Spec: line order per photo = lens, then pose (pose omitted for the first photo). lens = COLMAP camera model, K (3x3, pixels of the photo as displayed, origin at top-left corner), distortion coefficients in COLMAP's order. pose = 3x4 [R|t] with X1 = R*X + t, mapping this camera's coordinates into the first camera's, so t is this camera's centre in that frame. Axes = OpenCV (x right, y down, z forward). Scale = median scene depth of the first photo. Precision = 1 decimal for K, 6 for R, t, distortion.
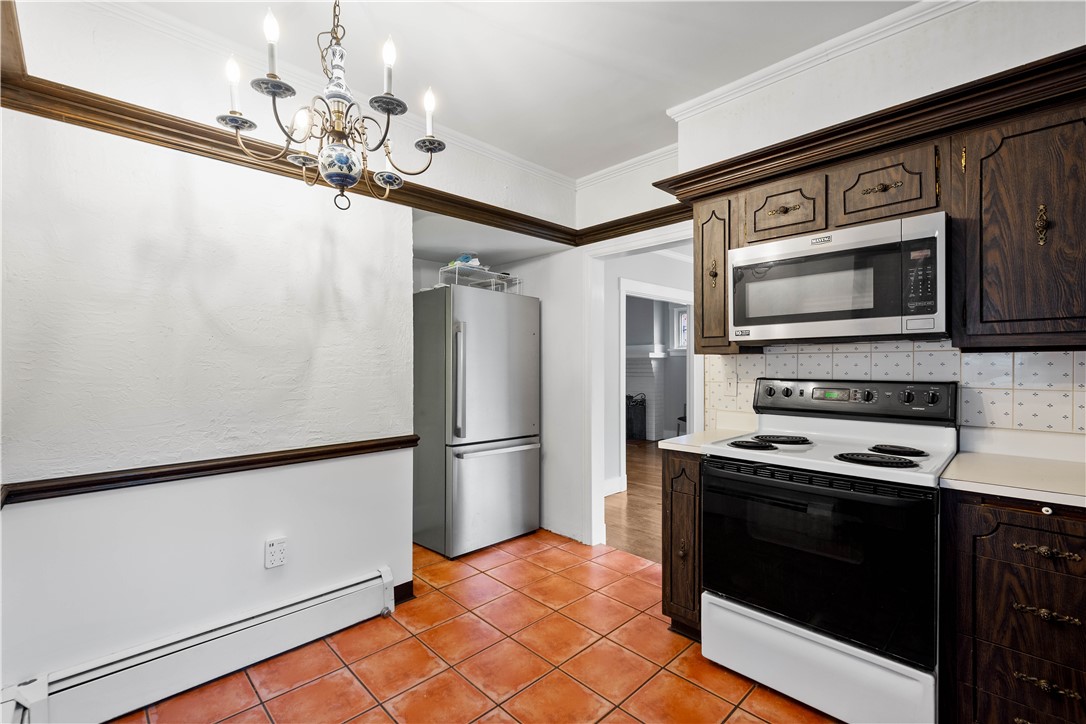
lens RADIAL K [[477.6, 0, 545.2], [0, 477.6, 363.8], [0, 0, 1]] dist [0.006861, -0.001201]
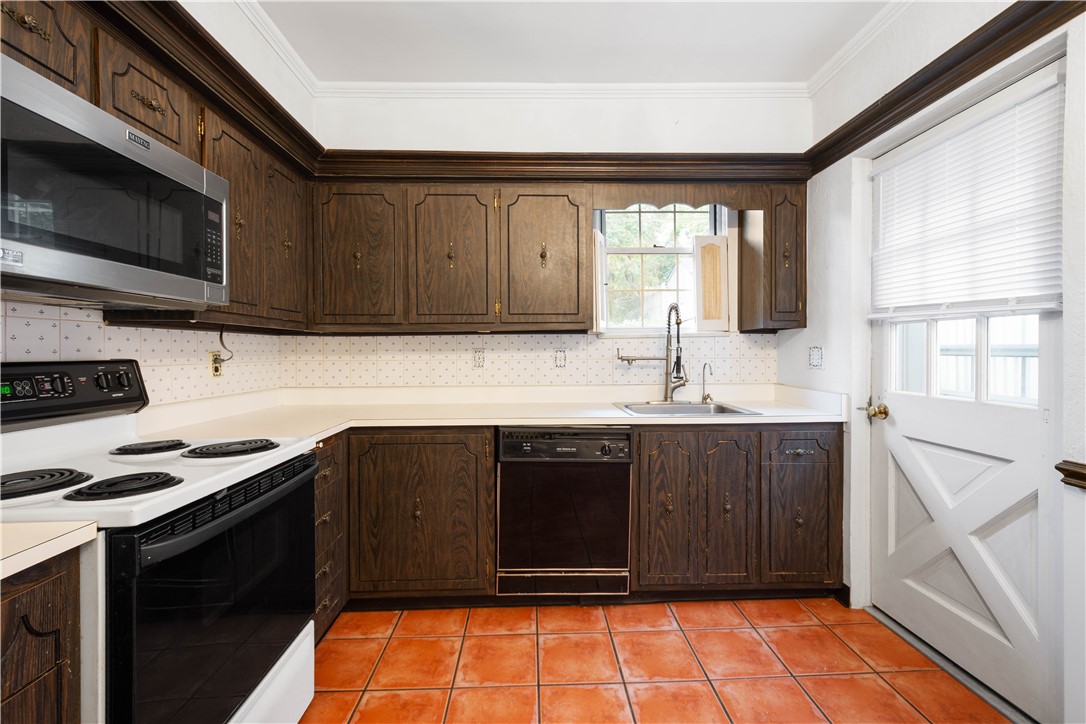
lens RADIAL K [[477.6, 0, 543.3], [0, 477.6, 350.3], [0, 0, 1]] dist [0.006861, -0.001201]
pose [[-0.737384, 0.009015, 0.675414, -0.261251], [0.008818, 0.999954, -0.003720, 0.030717], [-0.675416, 0.003213, -0.737430, 1.124879]]
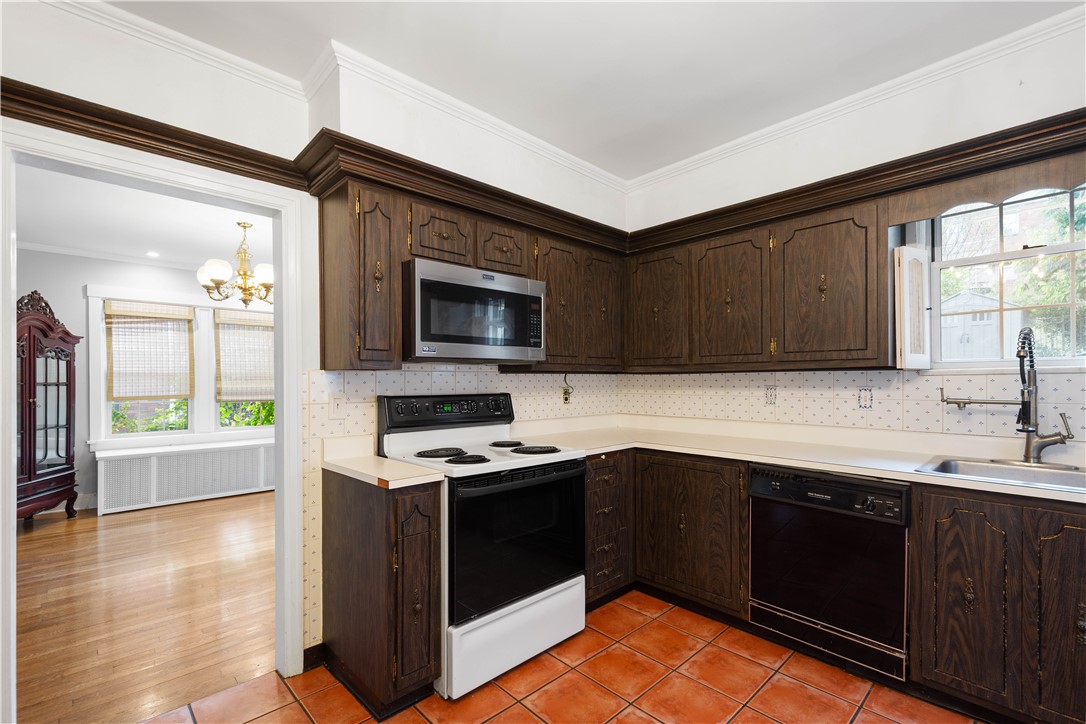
lens RADIAL K [[477.6, 0, 549.8], [0, 477.6, 377.8], [0, 0, 1]] dist [0.006861, -0.001201]
pose [[0.011073, 0.007333, 0.999912, -0.621253], [0.003698, 0.999966, -0.007375, 0.001844], [-0.999932, 0.003780, 0.011045, 0.846032]]
